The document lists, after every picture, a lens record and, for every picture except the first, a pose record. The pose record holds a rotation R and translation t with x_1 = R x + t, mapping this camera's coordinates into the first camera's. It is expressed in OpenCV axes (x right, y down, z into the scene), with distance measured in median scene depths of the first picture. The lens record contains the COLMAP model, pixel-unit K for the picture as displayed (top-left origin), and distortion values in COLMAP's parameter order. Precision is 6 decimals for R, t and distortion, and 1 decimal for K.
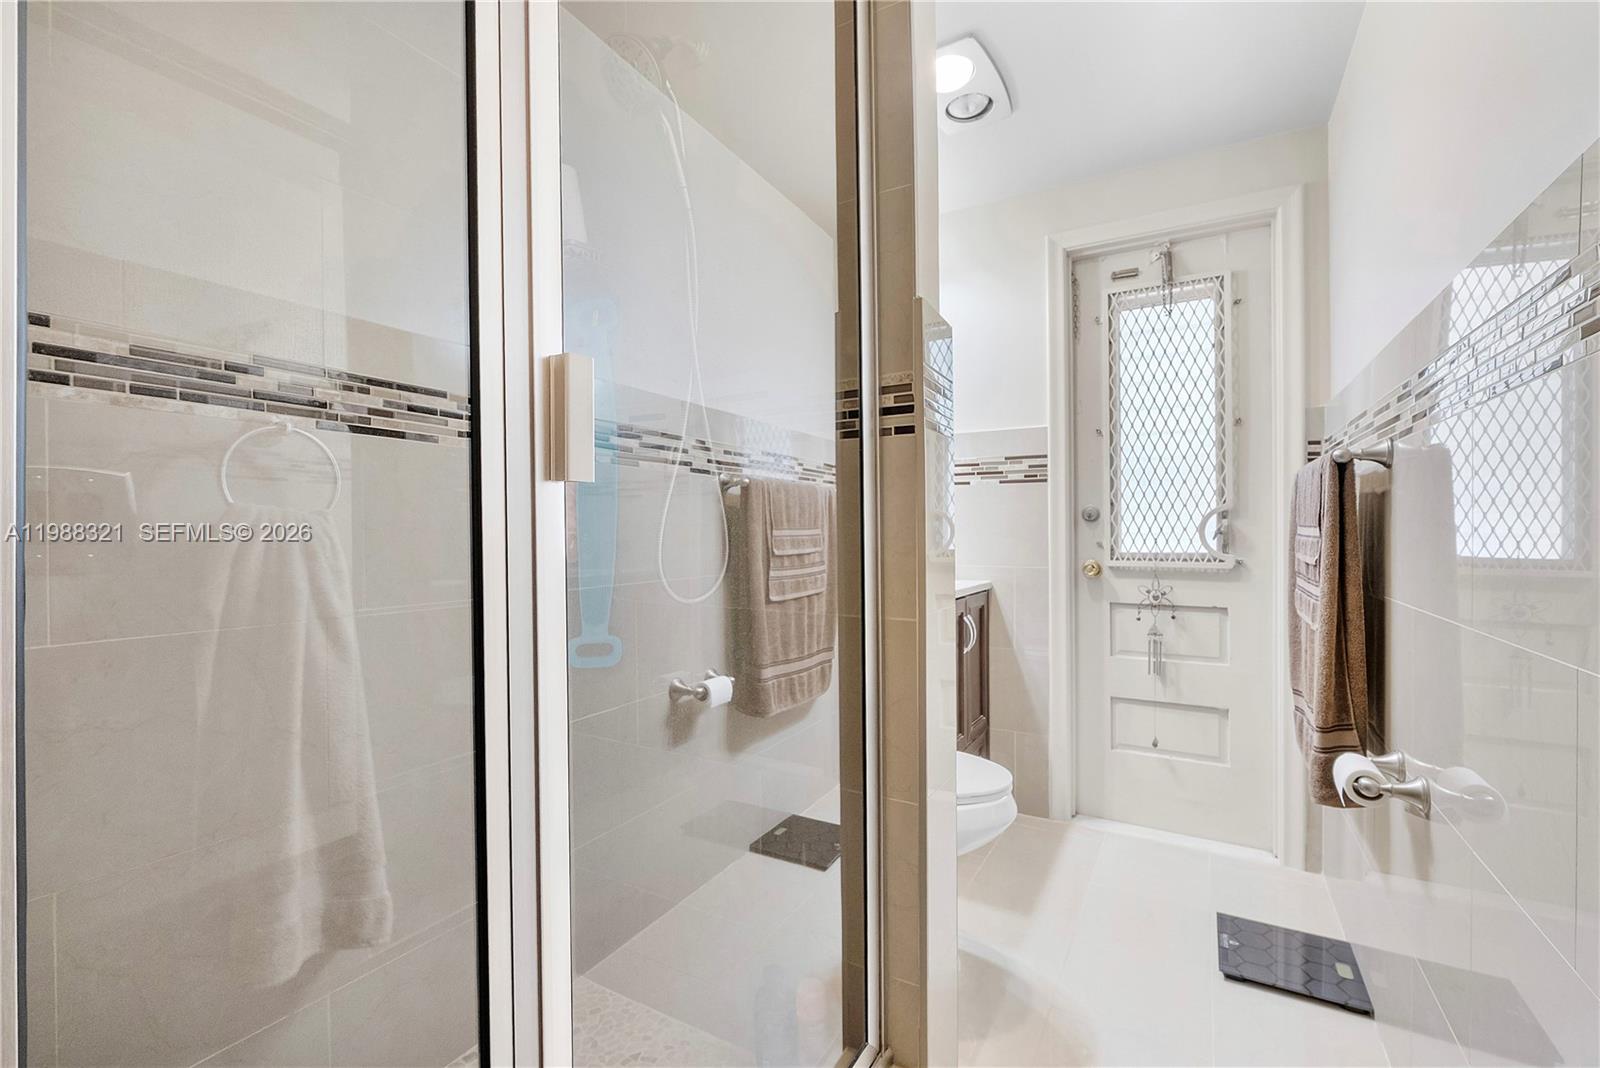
lens RADIAL K [[681.2, 0, 796.4], [0, 681.2, 527.7], [0, 0, 1]] dist [-0.006538, -0.000774]
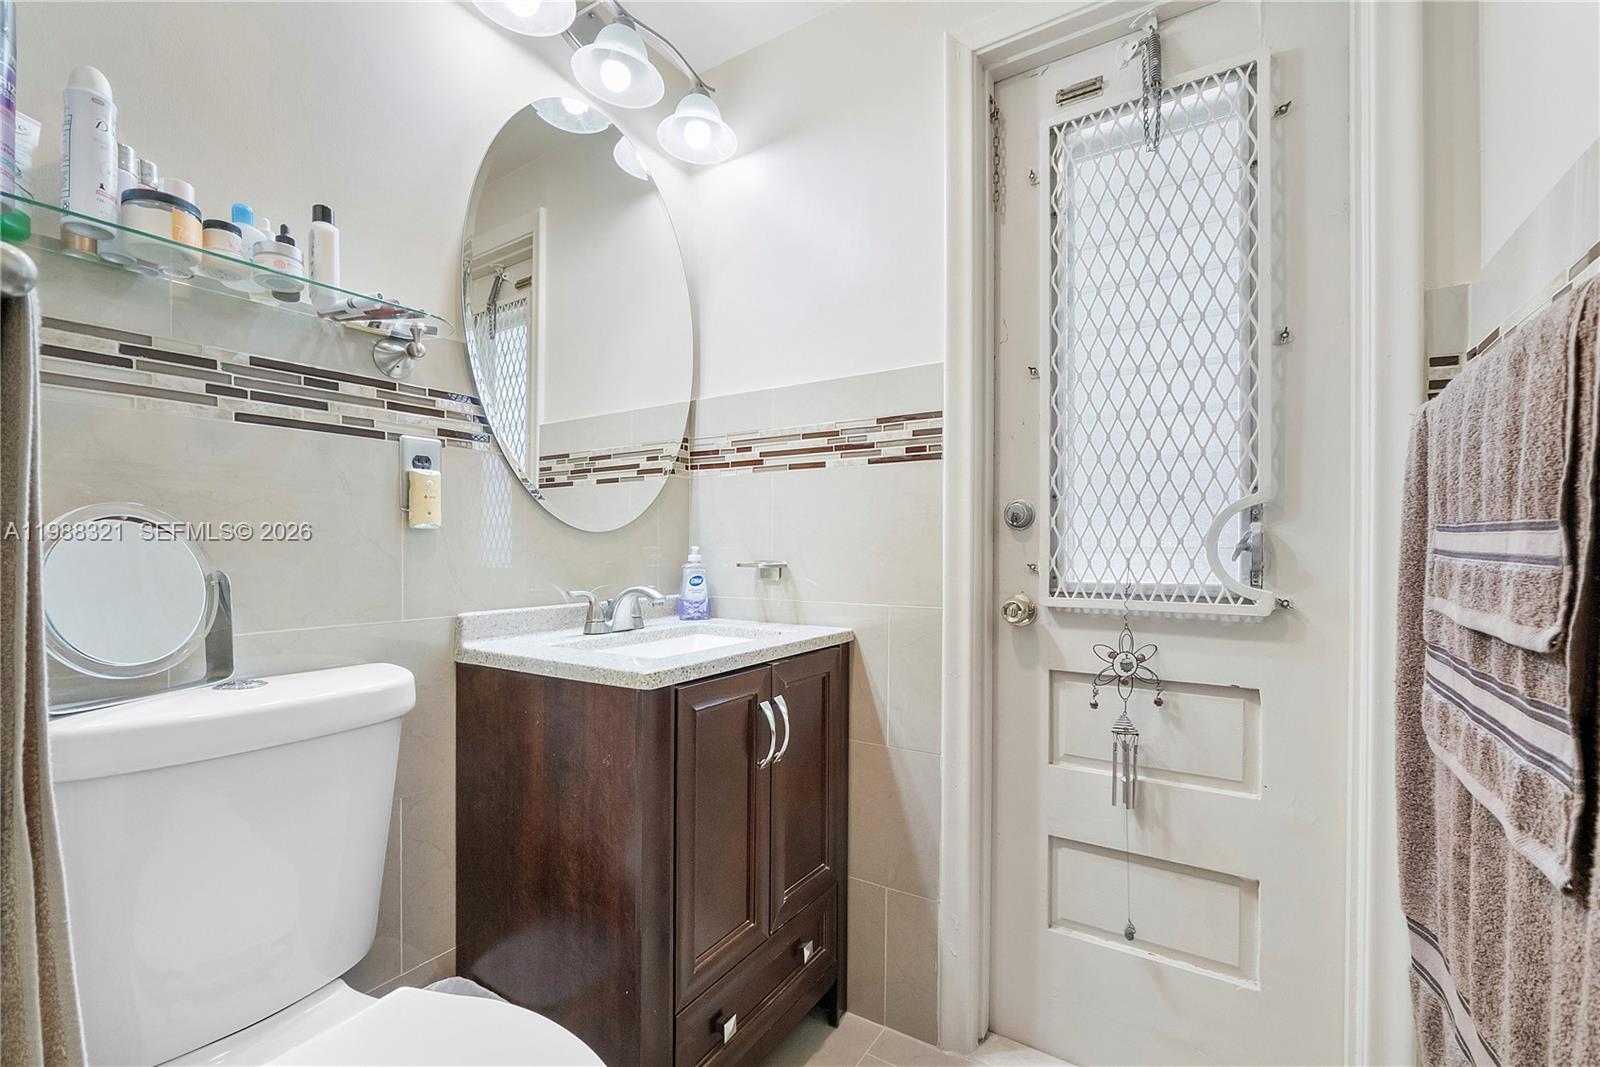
lens RADIAL K [[681.2, 0, 802.7], [0, 681.2, 549.0], [0, 0, 1]] dist [-0.006538, -0.000774]
pose [[0.999198, 0.004674, -0.039773, 0.287589], [-0.004416, 0.999969, 0.006564, 0.006235], [0.039803, -0.006383, 0.999187, 0.439413]]
